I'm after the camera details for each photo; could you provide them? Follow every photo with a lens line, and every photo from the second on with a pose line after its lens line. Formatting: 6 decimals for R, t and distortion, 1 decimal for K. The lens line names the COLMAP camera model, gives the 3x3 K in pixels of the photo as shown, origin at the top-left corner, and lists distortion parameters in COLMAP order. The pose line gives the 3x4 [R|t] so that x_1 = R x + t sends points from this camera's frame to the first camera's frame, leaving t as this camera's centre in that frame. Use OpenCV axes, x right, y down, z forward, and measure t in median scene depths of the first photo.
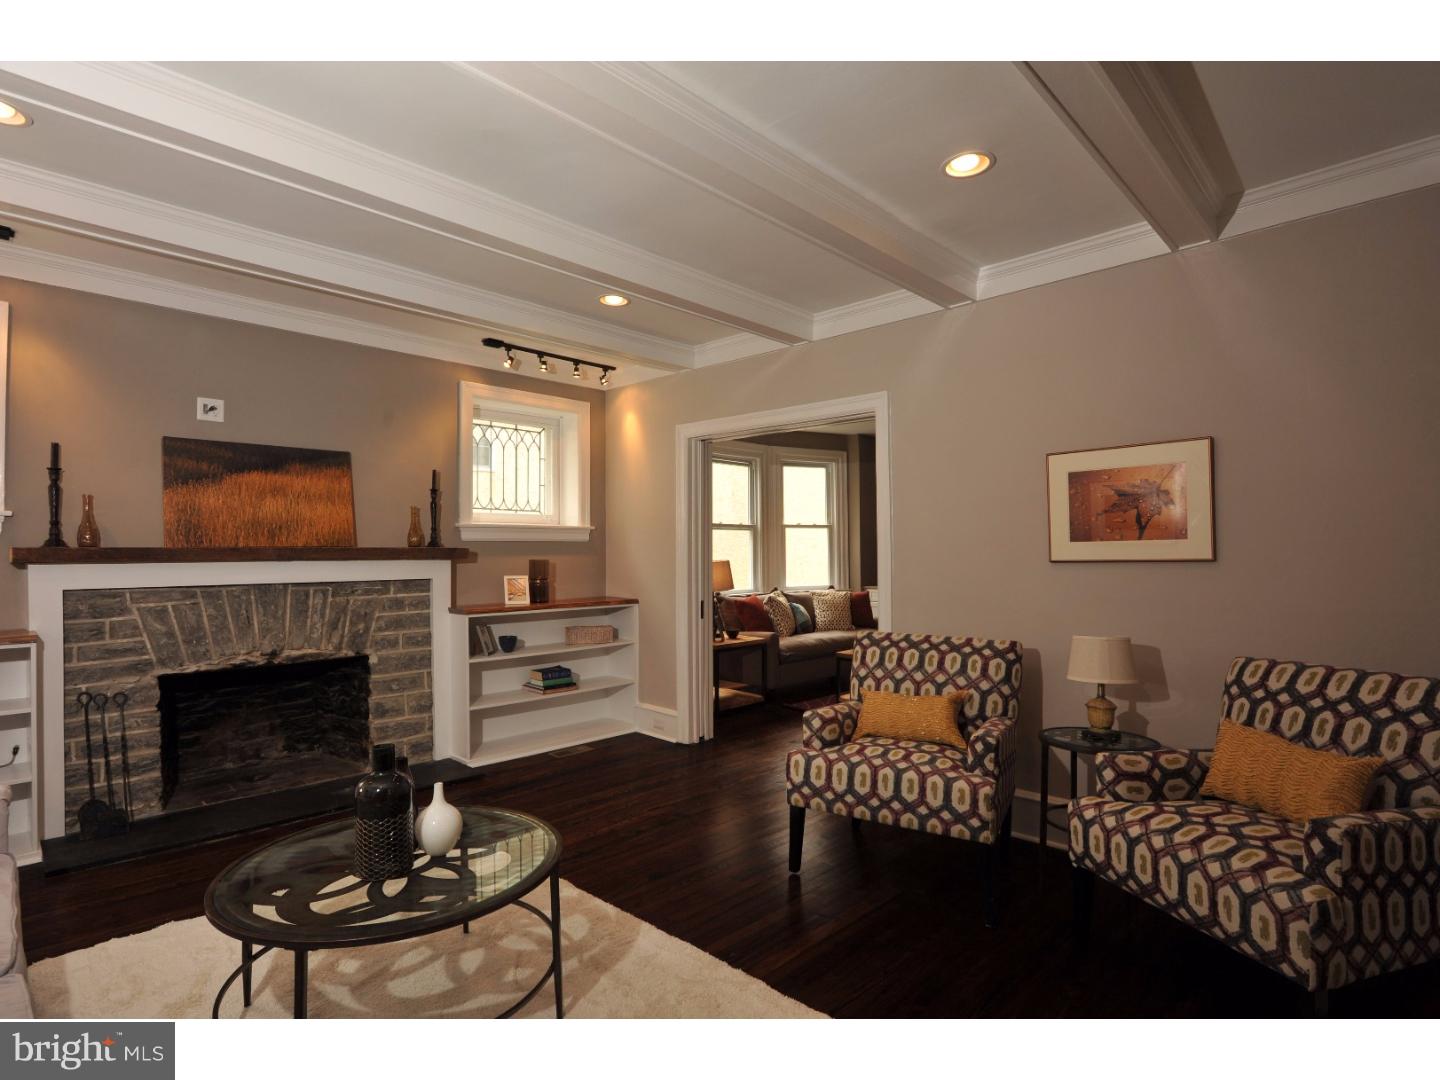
lens RADIAL K [[735.2, 0, 719.3], [0, 735.2, 547.7], [0, 0, 1]] dist [-0.017637, -0.000388]
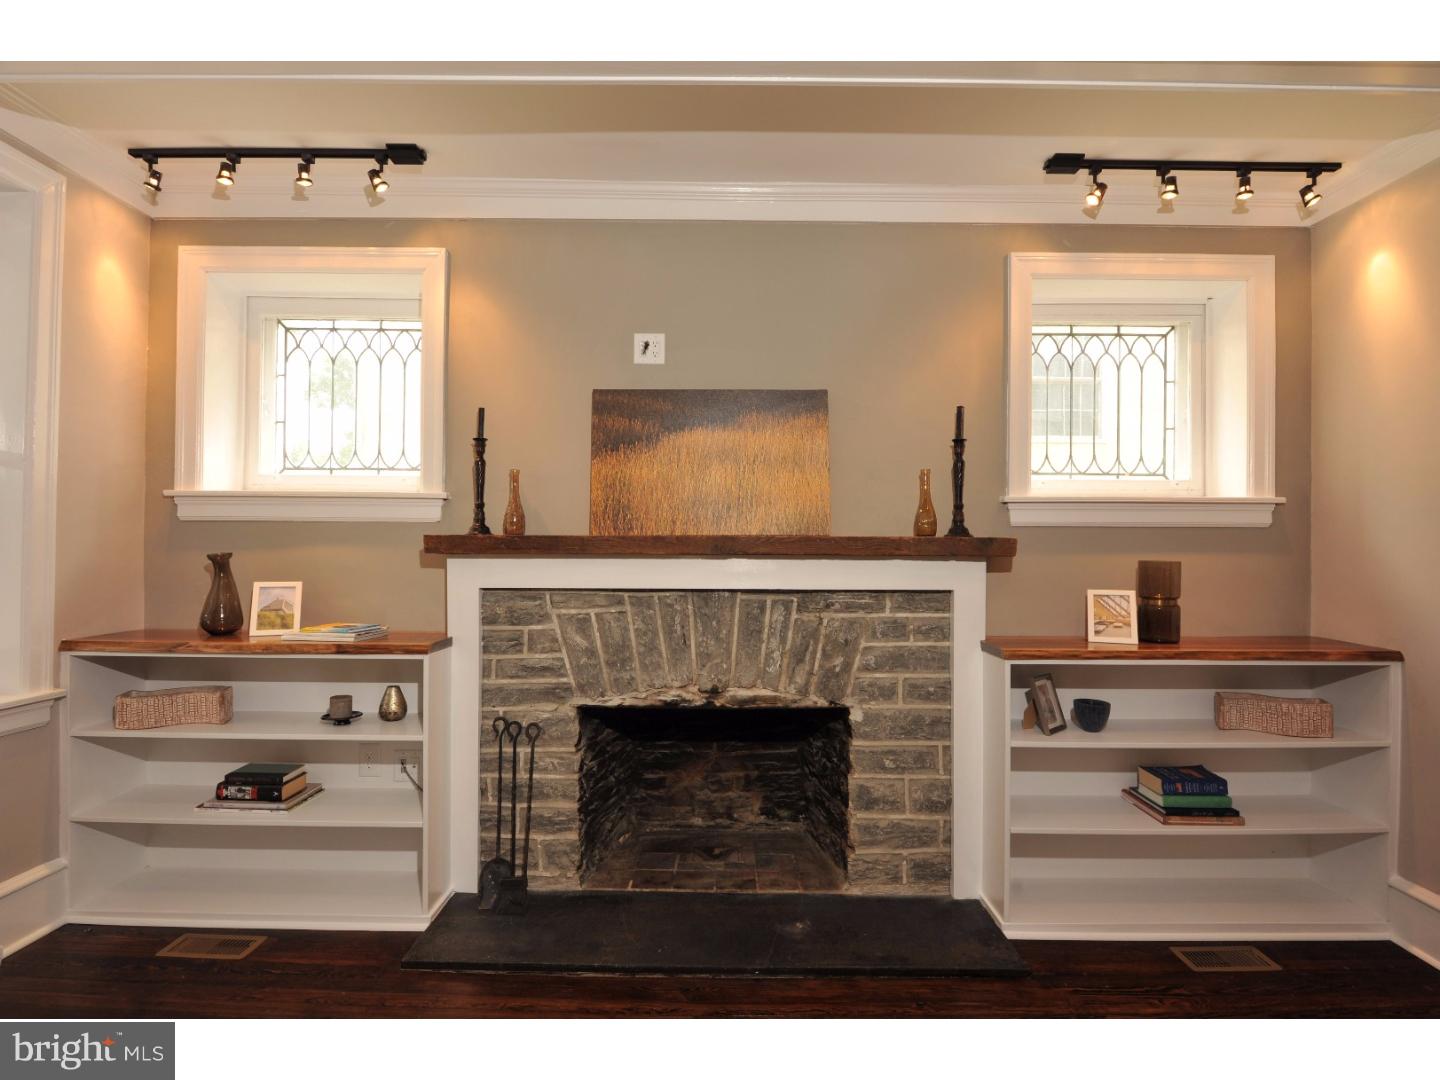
lens RADIAL K [[735.2, 0, 719.3], [0, 735.2, 547.7], [0, 0, 1]] dist [-0.017637, -0.000388]
pose [[0.694835, 0.008864, -0.719115, -0.105213], [-0.004708, 0.999959, 0.007777, 0.004707], [0.719154, -0.002018, 0.694848, 0.489308]]
